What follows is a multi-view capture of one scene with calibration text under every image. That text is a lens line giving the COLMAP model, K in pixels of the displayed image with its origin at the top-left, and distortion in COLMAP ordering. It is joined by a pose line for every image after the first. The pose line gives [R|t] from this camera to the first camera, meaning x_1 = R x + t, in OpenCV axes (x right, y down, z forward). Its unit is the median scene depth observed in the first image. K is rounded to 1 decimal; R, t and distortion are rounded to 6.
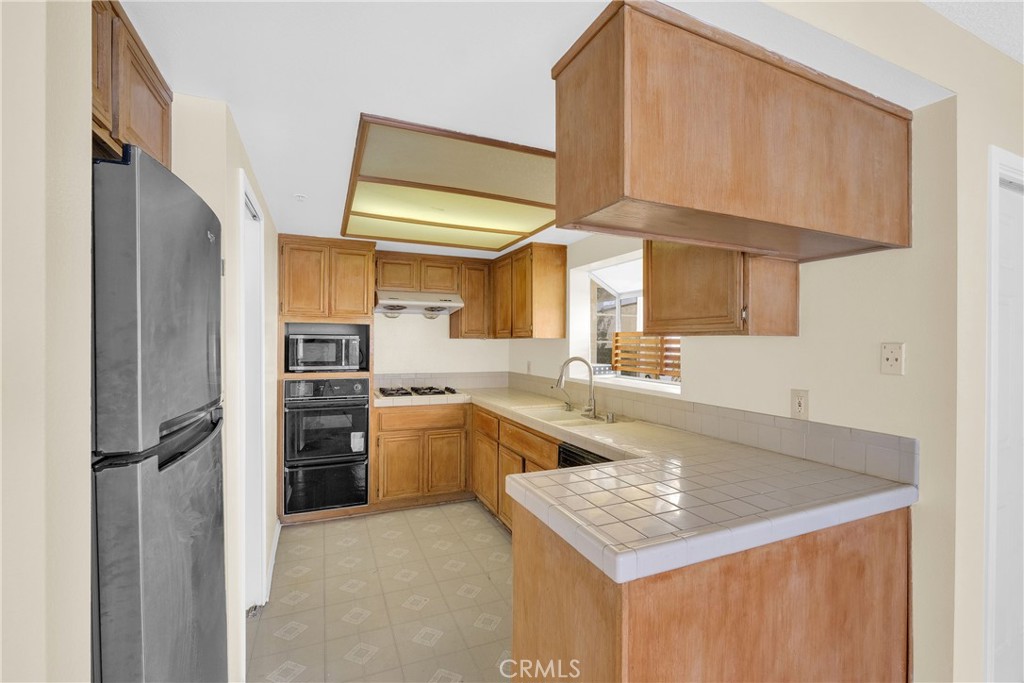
lens RADIAL K [[437.2, 0, 510.0], [0, 437.2, 342.6], [0, 0, 1]] dist [-0.007428, 0.000556]
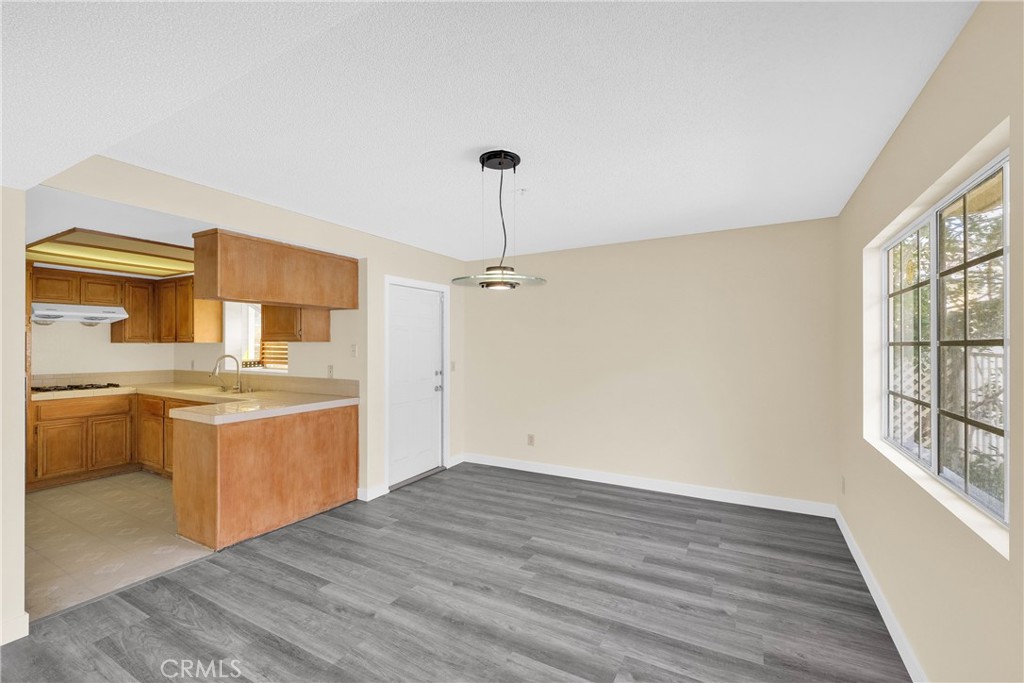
lens RADIAL K [[437.2, 0, 510.0], [0, 437.2, 342.6], [0, 0, 1]] dist [-0.007428, 0.000556]
pose [[0.797043, -0.002978, 0.603915, 0.015562], [0.006493, 0.999972, -0.003638, 0.001465], [-0.603888, 0.006821, 0.797040, -0.745870]]
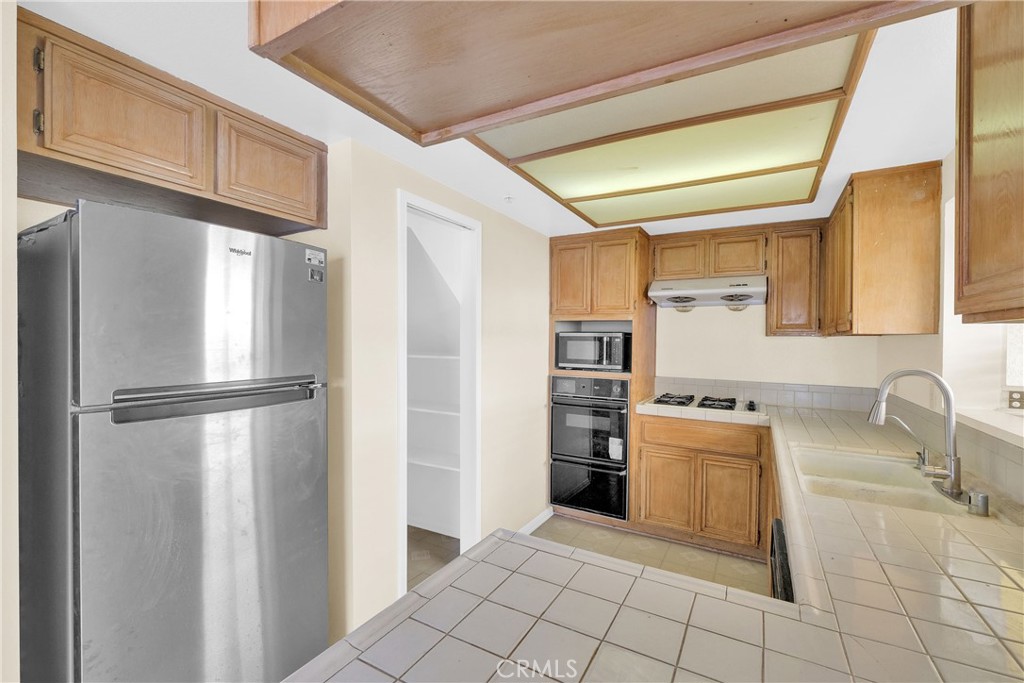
lens RADIAL K [[437.2, 0, 510.0], [0, 437.2, 342.6], [0, 0, 1]] dist [-0.007428, 0.000556]
pose [[0.596225, 0.007545, -0.802782, 0.249689], [-0.008852, 0.999957, 0.002824, 0.003784], [0.802769, 0.005423, 0.596266, 0.269496]]
